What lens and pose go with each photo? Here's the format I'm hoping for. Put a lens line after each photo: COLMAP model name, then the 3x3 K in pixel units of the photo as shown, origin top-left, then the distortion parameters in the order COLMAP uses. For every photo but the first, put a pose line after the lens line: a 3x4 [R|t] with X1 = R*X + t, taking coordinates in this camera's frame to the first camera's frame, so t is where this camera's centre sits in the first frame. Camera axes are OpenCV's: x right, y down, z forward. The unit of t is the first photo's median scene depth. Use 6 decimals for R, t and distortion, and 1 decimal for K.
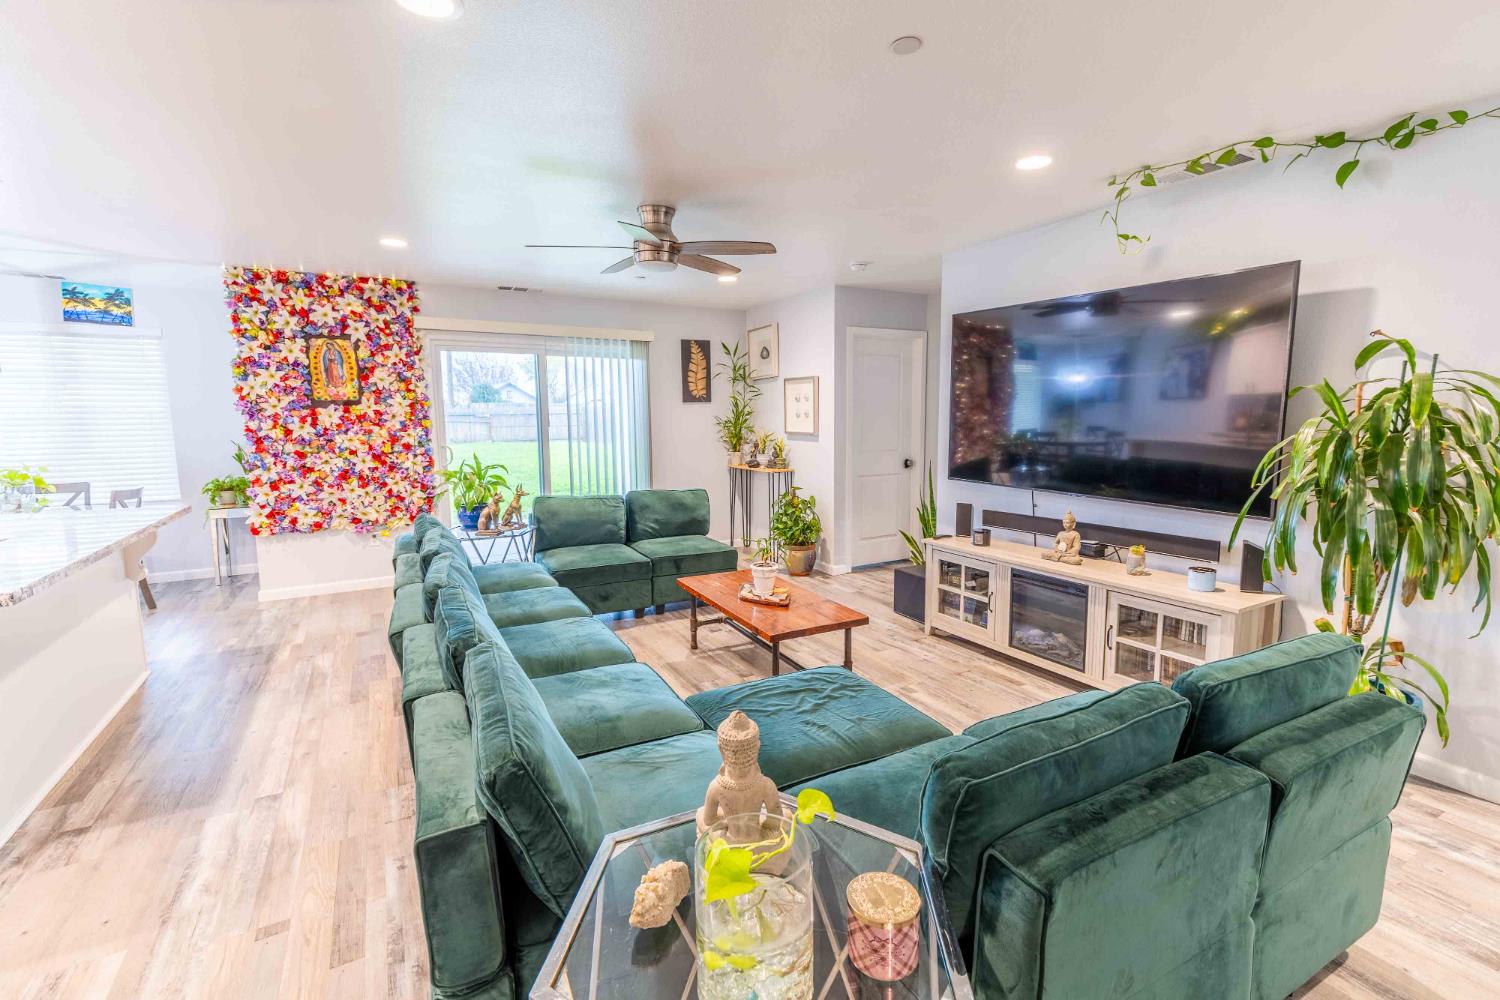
lens RADIAL K [[670.2, 0, 755.4], [0, 670.2, 495.9], [0, 0, 1]] dist [0.003534, 0.000601]
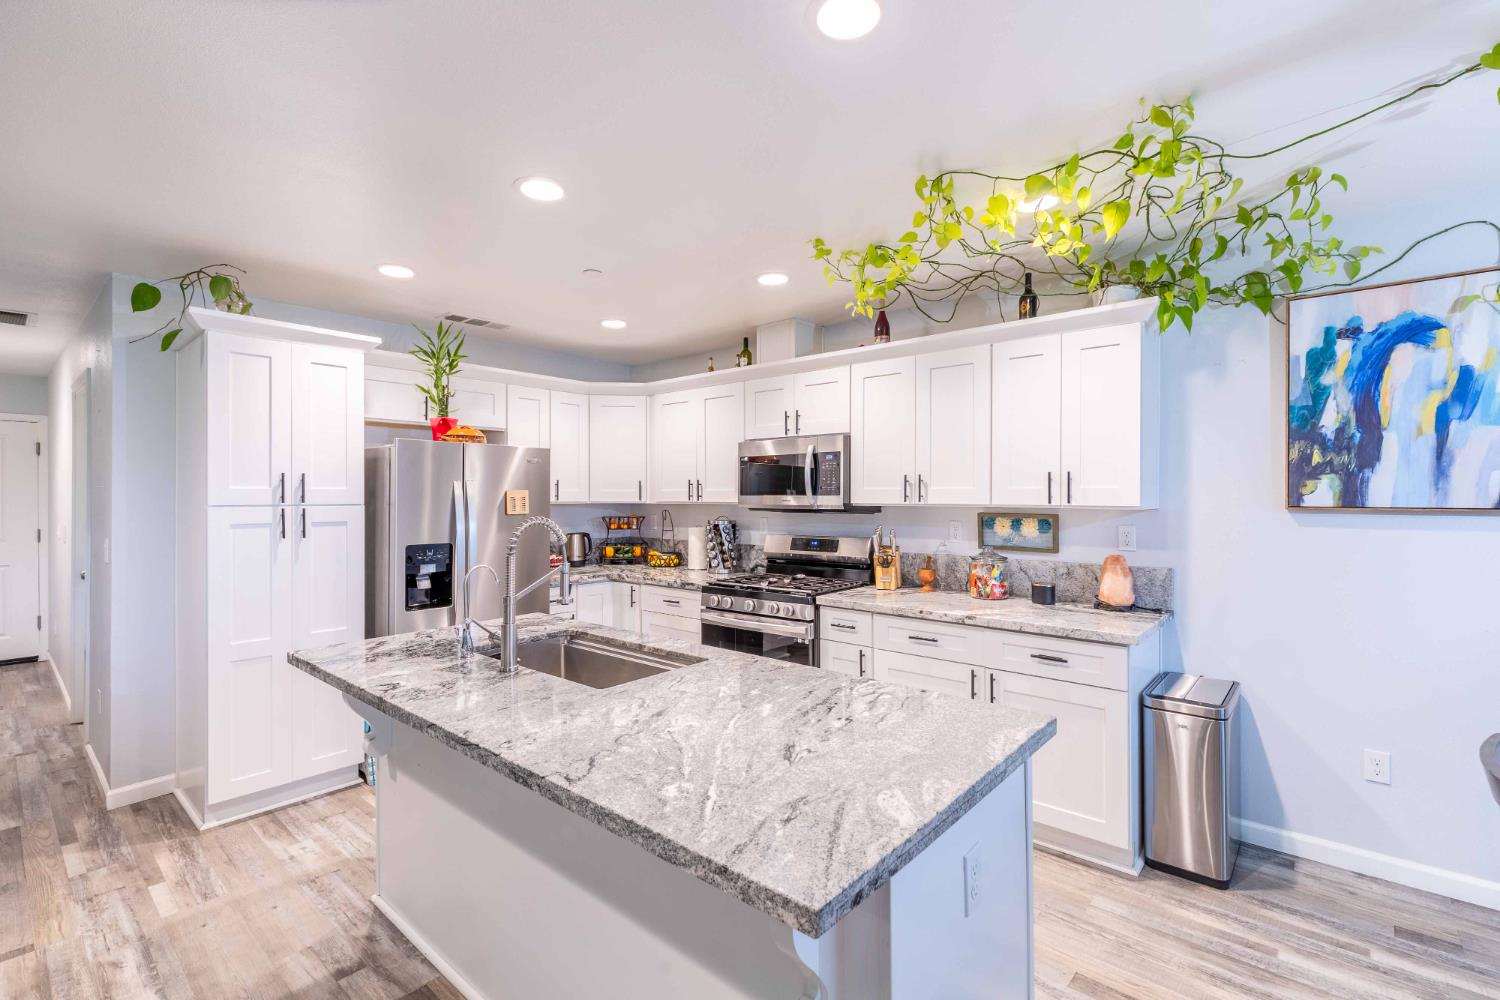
lens RADIAL K [[663.8, 0, 761.1], [0, 663.8, 495.6], [0, 0, 1]] dist [0.002347, 0.000084]
pose [[-0.940296, 0.008821, -0.340242, -0.536269], [-0.031717, 0.993043, 0.113399, -0.102859], [0.338876, 0.117420, -0.933475, 0.840146]]
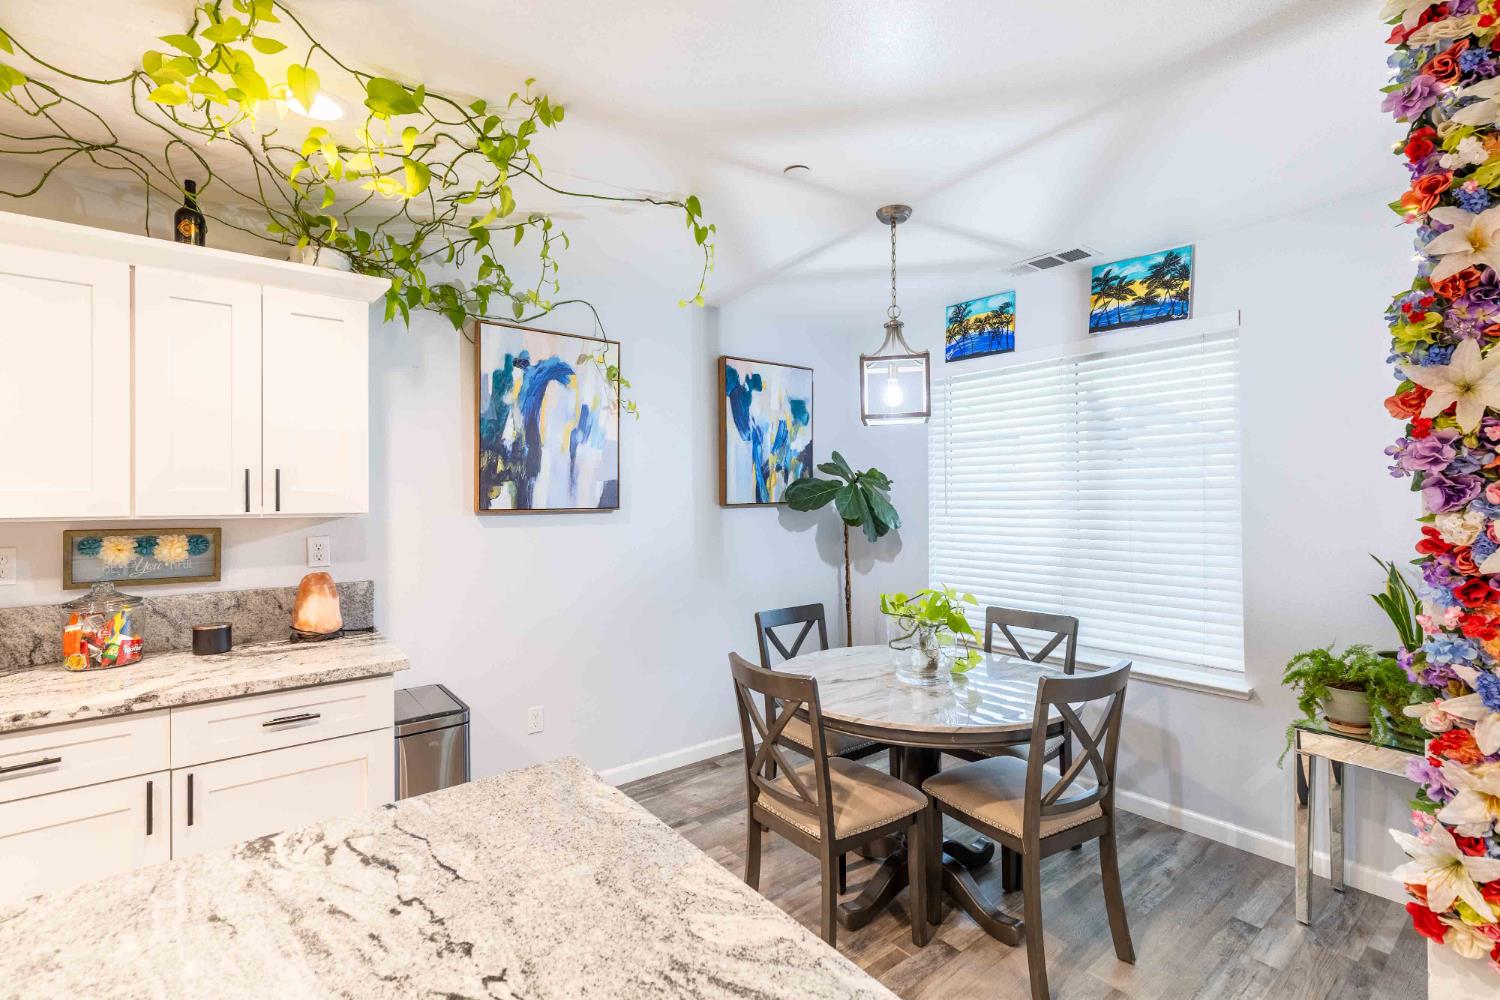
lens RADIAL K [[670.2, 0, 755.4], [0, 670.2, 495.9], [0, 0, 1]] dist [0.003534, 0.000601]
pose [[0.153285, 0.002532, -0.988179, -0.499099], [-0.109520, 0.993880, -0.014443, -0.079165], [0.982094, 0.110440, 0.152624, 0.648638]]
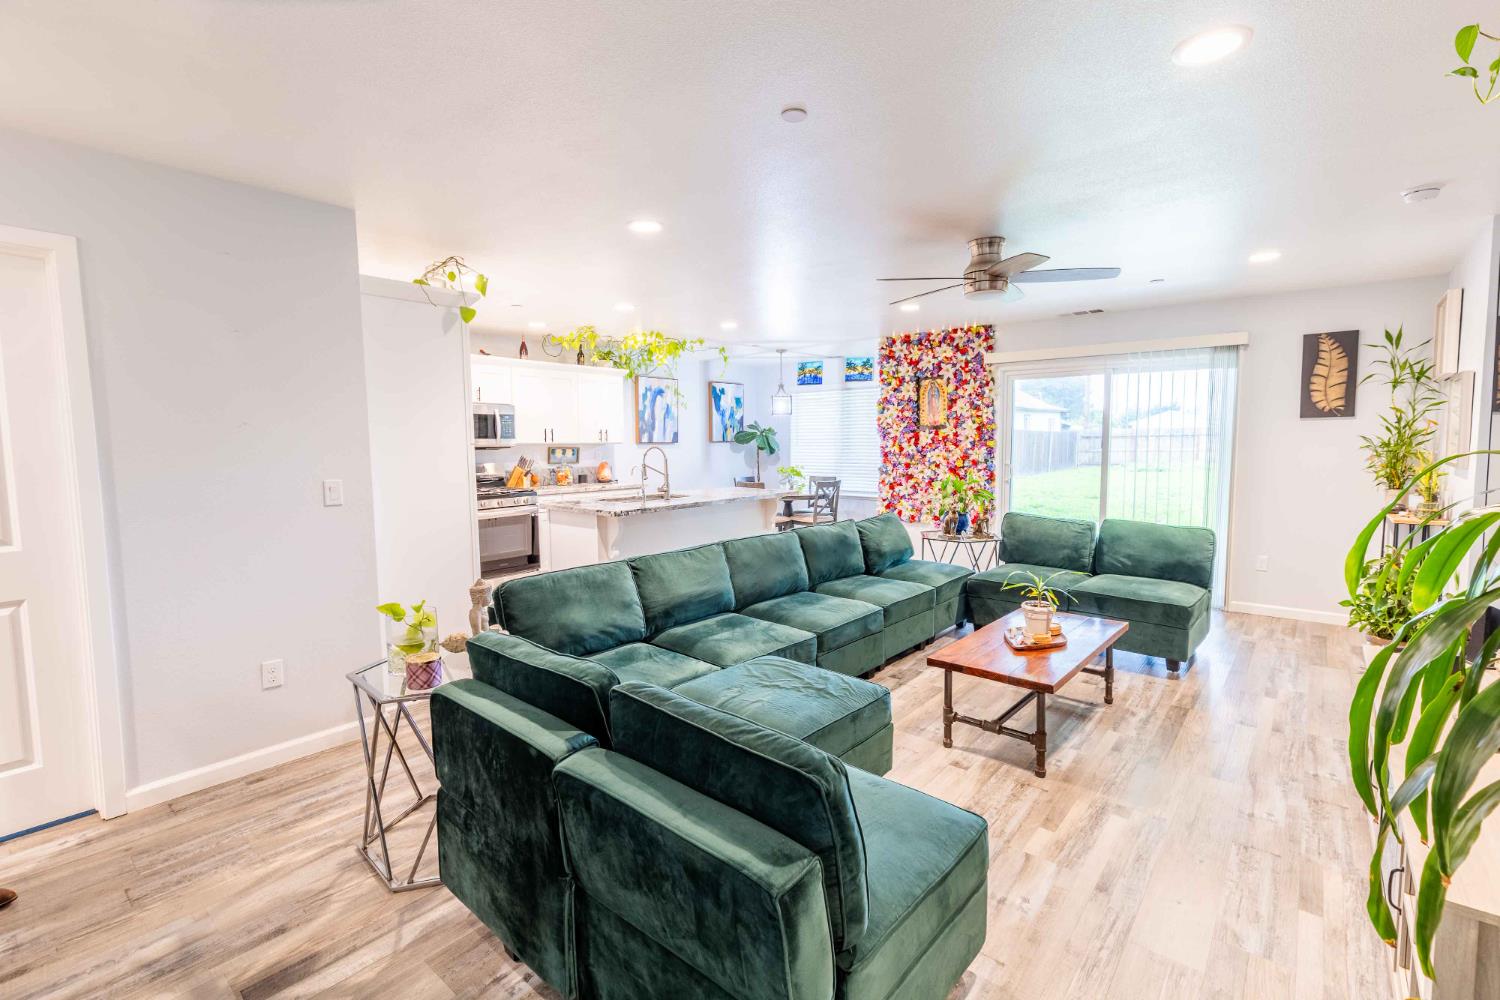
lens RADIAL K [[663.8, 0, 761.1], [0, 663.8, 495.6], [0, 0, 1]] dist [0.002347, 0.000084]
pose [[0.358233, 0.081899, -0.930033, 0.478827], [-0.106158, 0.993258, 0.046576, -0.030353], [0.927577, 0.082045, 0.364512, 0.222483]]
